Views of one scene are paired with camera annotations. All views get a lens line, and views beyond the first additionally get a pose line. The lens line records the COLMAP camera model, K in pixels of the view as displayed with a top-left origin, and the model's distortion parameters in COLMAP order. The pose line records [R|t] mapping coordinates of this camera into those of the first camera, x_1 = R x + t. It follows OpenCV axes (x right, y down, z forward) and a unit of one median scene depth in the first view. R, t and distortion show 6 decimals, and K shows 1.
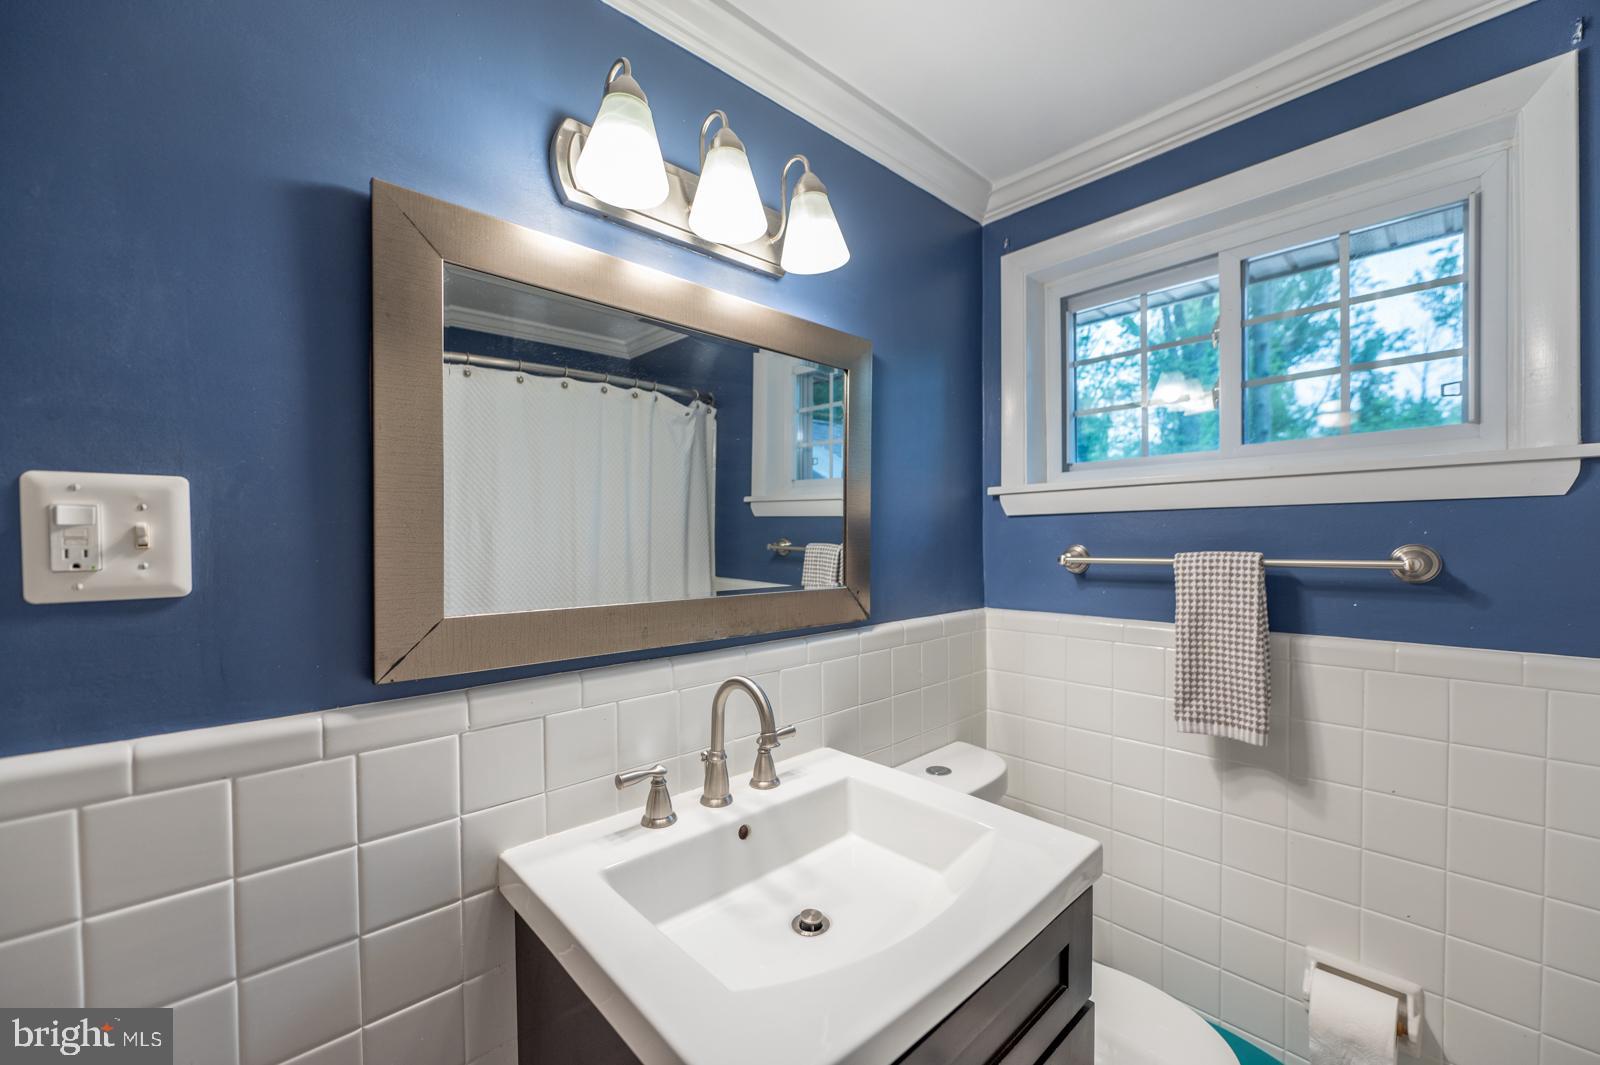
lens RADIAL K [[637.7, 0, 795.4], [0, 637.7, 532.8], [0, 0, 1]] dist [-0.003449, -0.000447]
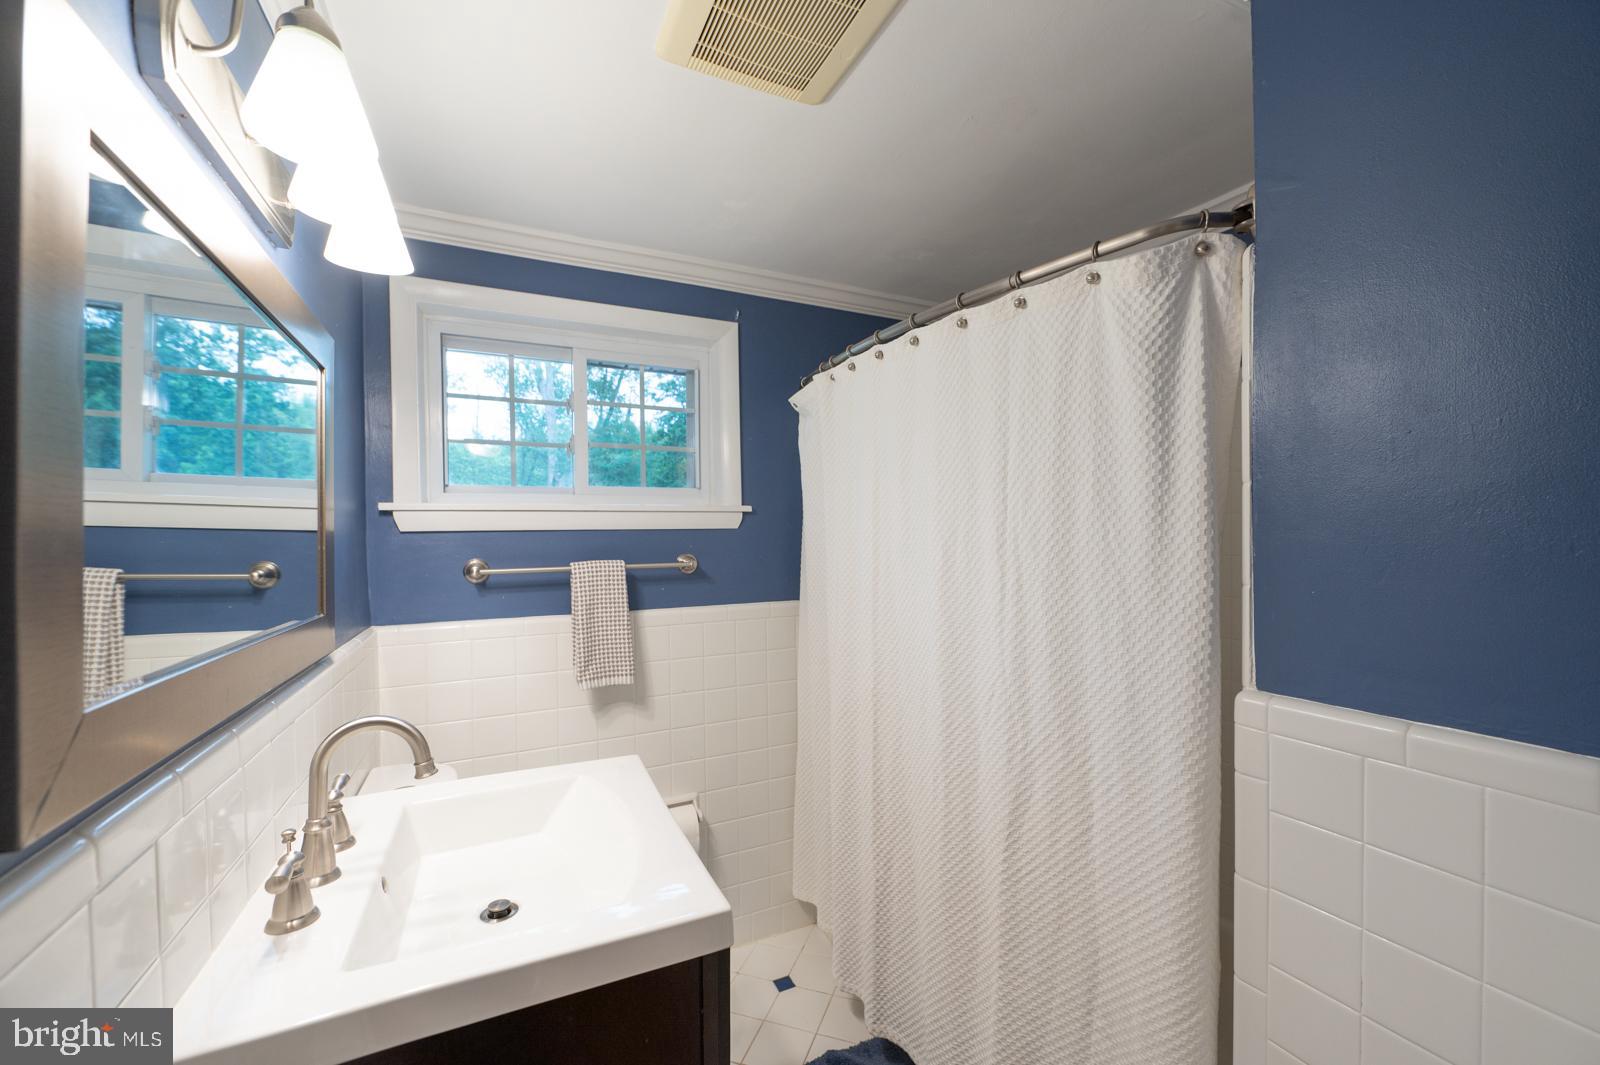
lens RADIAL K [[637.7, 0, 795.5], [0, 637.7, 543.2], [0, 0, 1]] dist [-0.003449, -0.000447]
pose [[0.291442, 0.003770, 0.956581, -0.597141], [0.006244, 0.999963, -0.005844, 0.001351], [-0.956568, 0.007676, 0.291407, 0.144968]]
